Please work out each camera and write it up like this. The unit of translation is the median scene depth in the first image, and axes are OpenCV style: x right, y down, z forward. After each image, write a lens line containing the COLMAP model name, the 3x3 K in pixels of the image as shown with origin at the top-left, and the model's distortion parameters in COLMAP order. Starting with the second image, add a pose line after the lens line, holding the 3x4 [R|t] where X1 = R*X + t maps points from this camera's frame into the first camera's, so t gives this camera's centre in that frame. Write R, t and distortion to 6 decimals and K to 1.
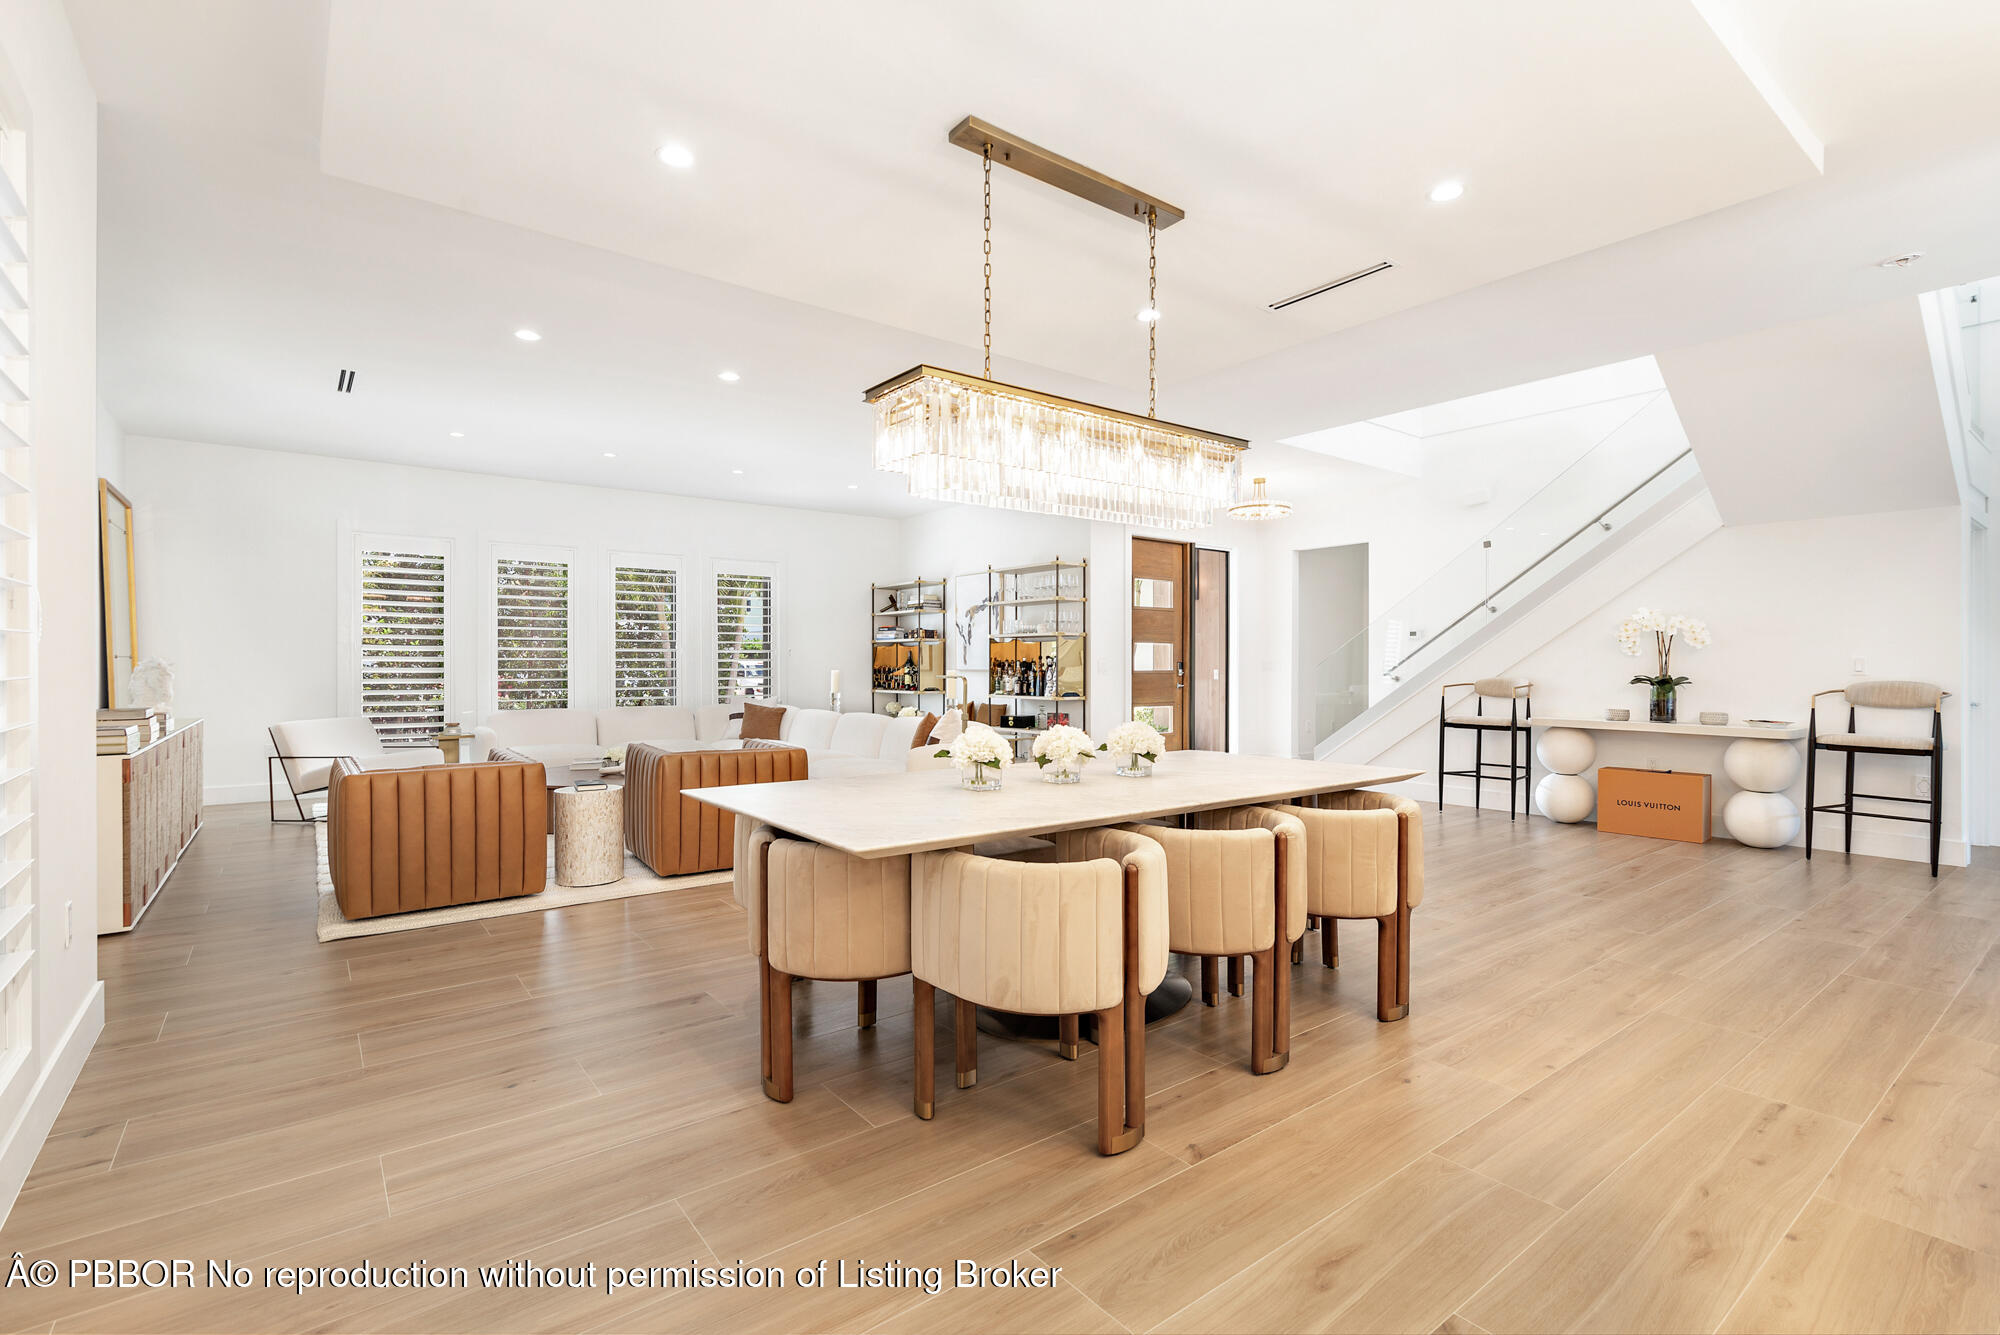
lens RADIAL K [[930.4, 0, 1000.0], [0, 930.4, 667.5], [0, 0, 1]] dist [0.000247, -0.000495]
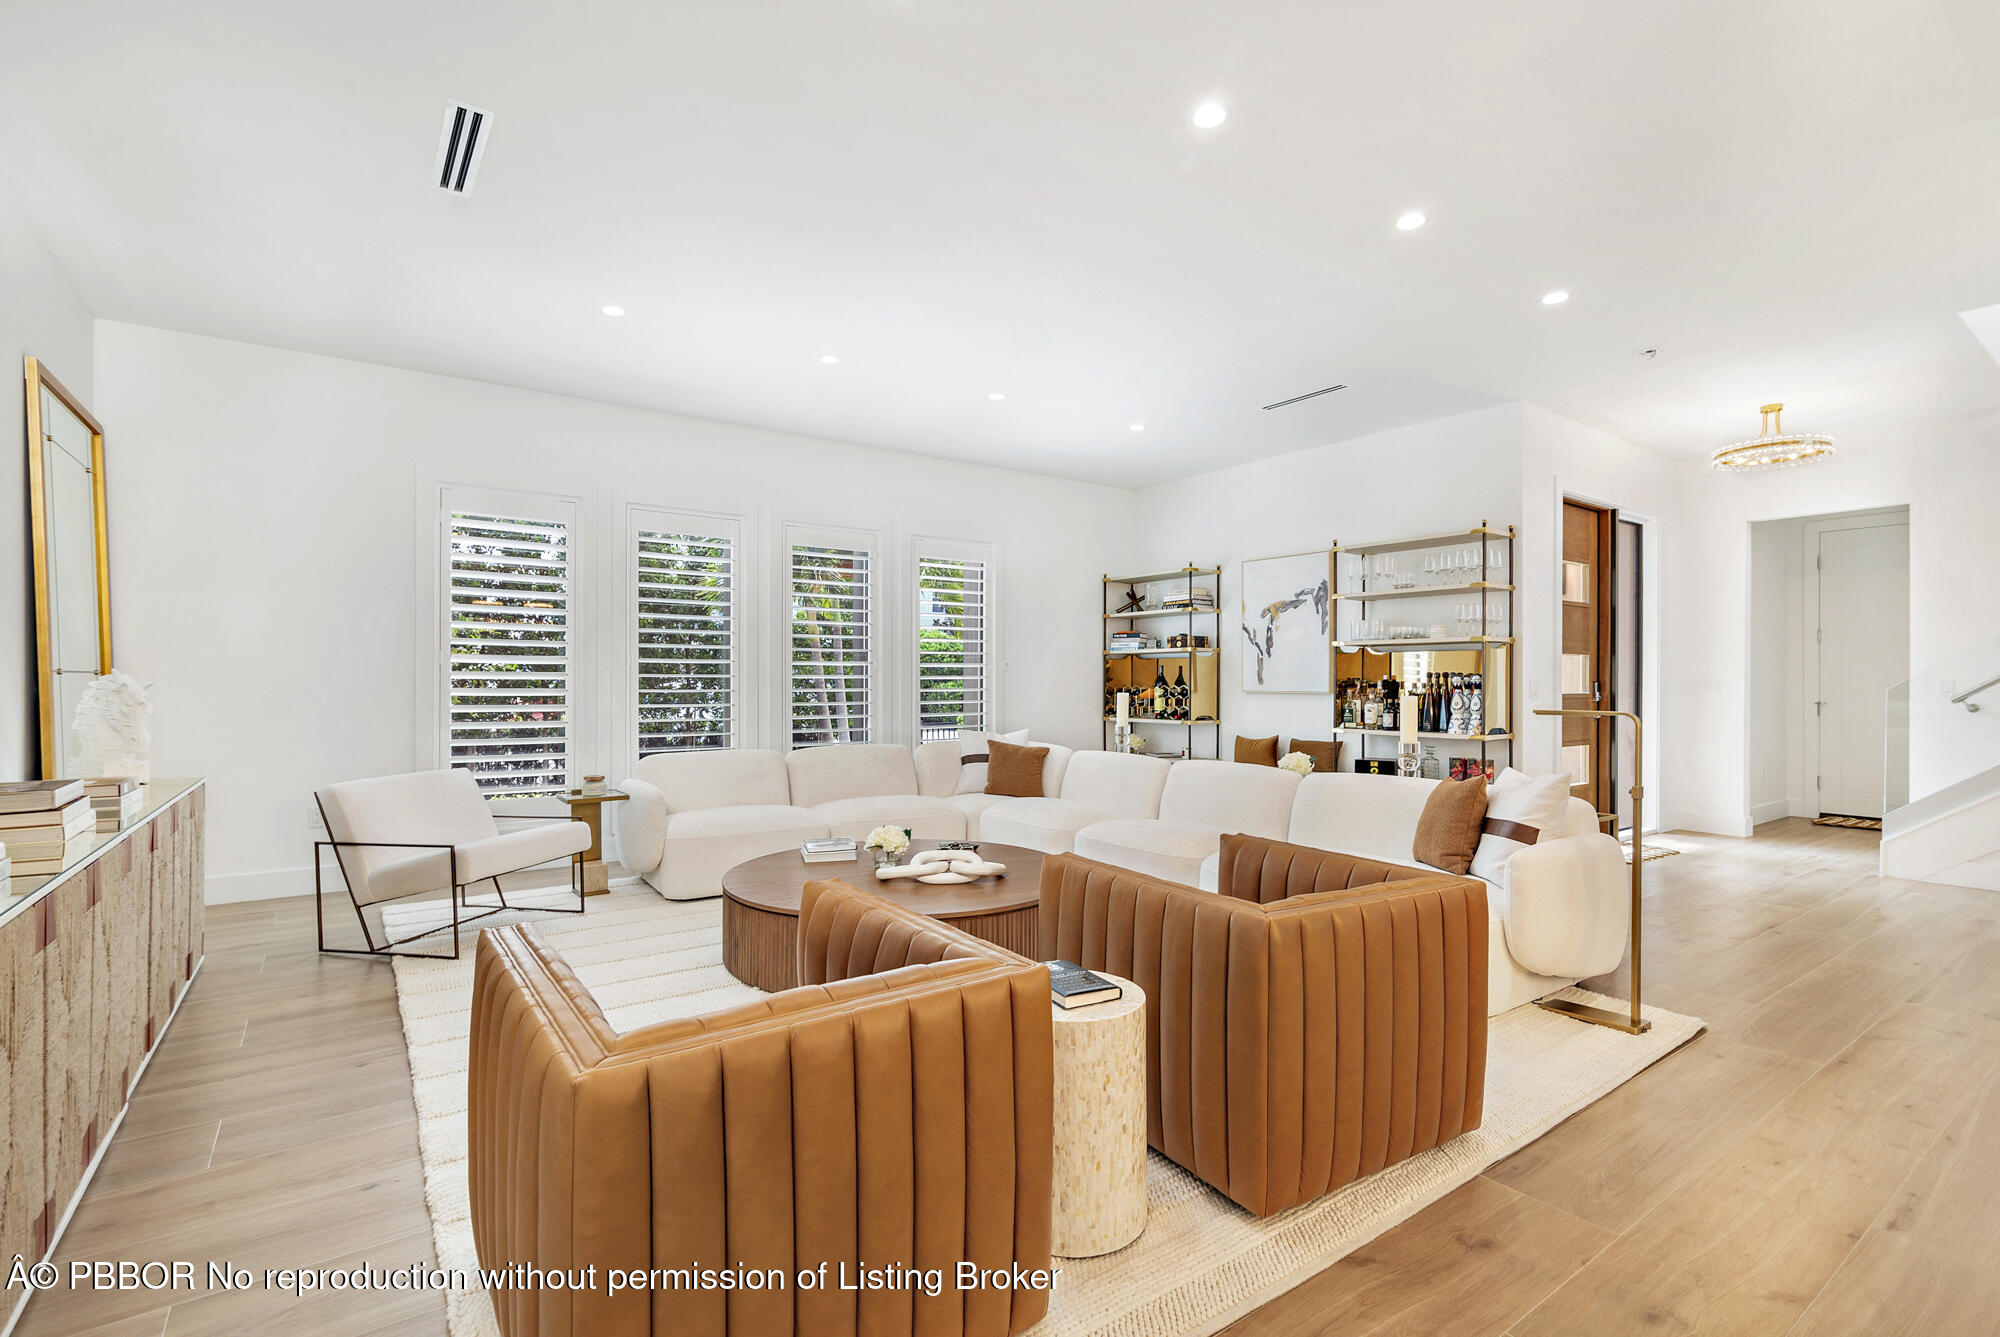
lens RADIAL K [[923.3, 0, 991.1], [0, 923.3, 680.5], [0, 0, 1]] dist [0.000286, 0.000323]
pose [[0.999438, 0.001996, -0.033456, -0.233952], [-0.002083, 0.999995, -0.002570, -0.003877], [0.033451, 0.002639, 0.999437, 0.296853]]
